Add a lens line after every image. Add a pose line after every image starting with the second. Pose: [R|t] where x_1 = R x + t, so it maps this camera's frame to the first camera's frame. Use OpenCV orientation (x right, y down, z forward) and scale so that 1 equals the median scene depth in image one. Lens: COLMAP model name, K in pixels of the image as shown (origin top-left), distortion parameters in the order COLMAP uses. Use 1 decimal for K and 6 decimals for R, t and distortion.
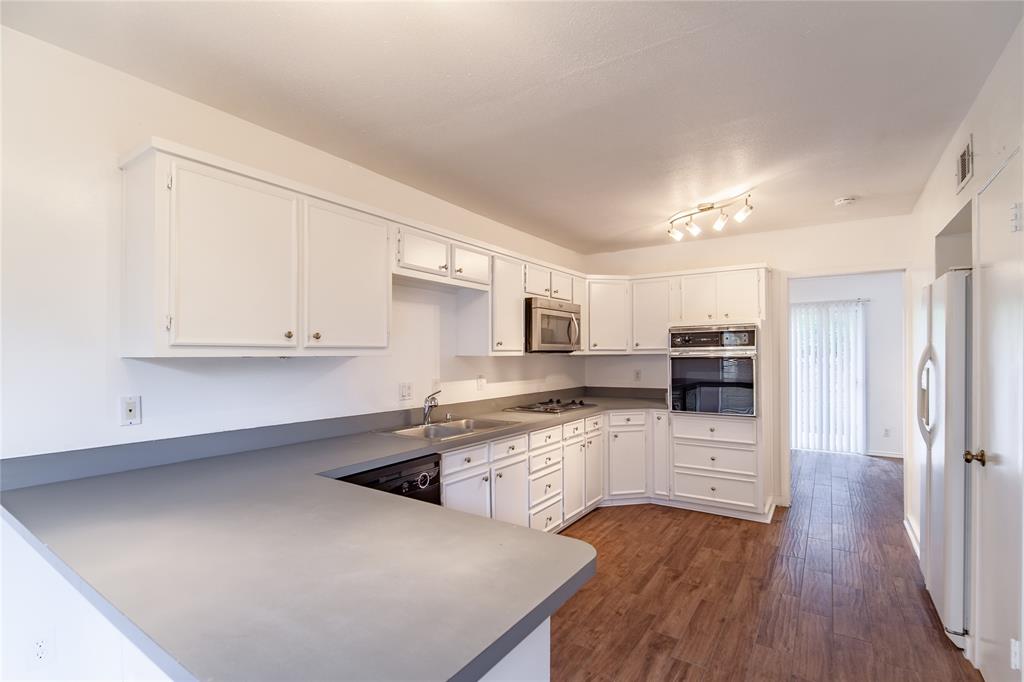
lens RADIAL K [[473.4, 0, 515.3], [0, 473.4, 354.4], [0, 0, 1]] dist [-0.002026, -0.000177]
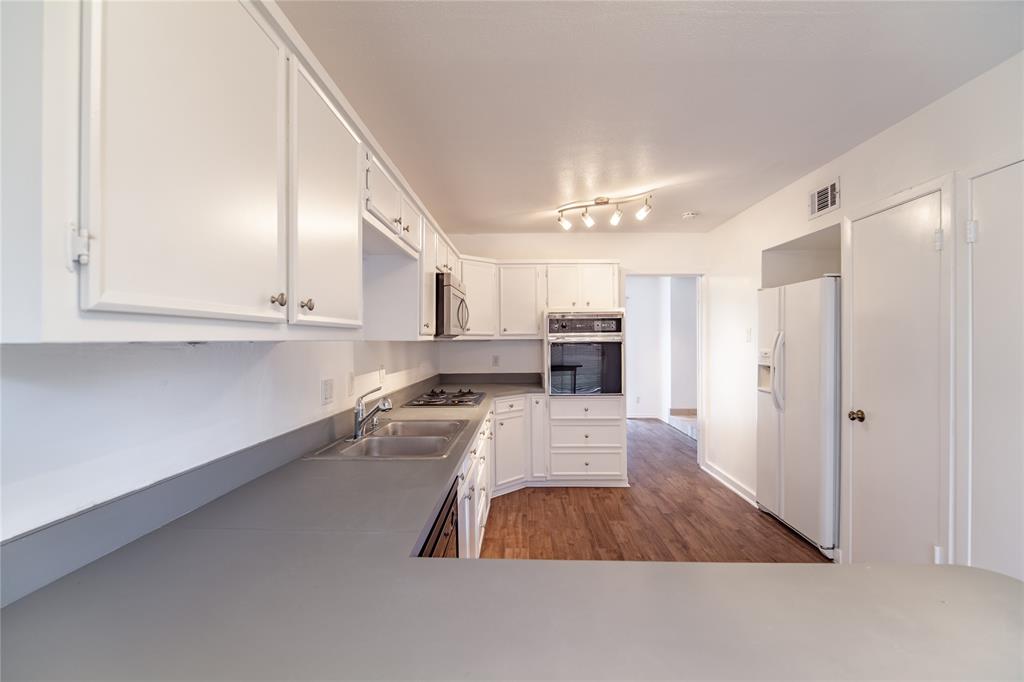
lens RADIAL K [[448.7, 0, 516.0], [0, 448.7, 341.6], [0, 0, 1]] dist [0.001598, 0.000048]
pose [[0.842277, -0.000391, 0.539044, -0.281347], [-0.001441, 0.999995, 0.002977, 0.001972], [-0.539043, -0.003284, 0.842272, 0.232084]]
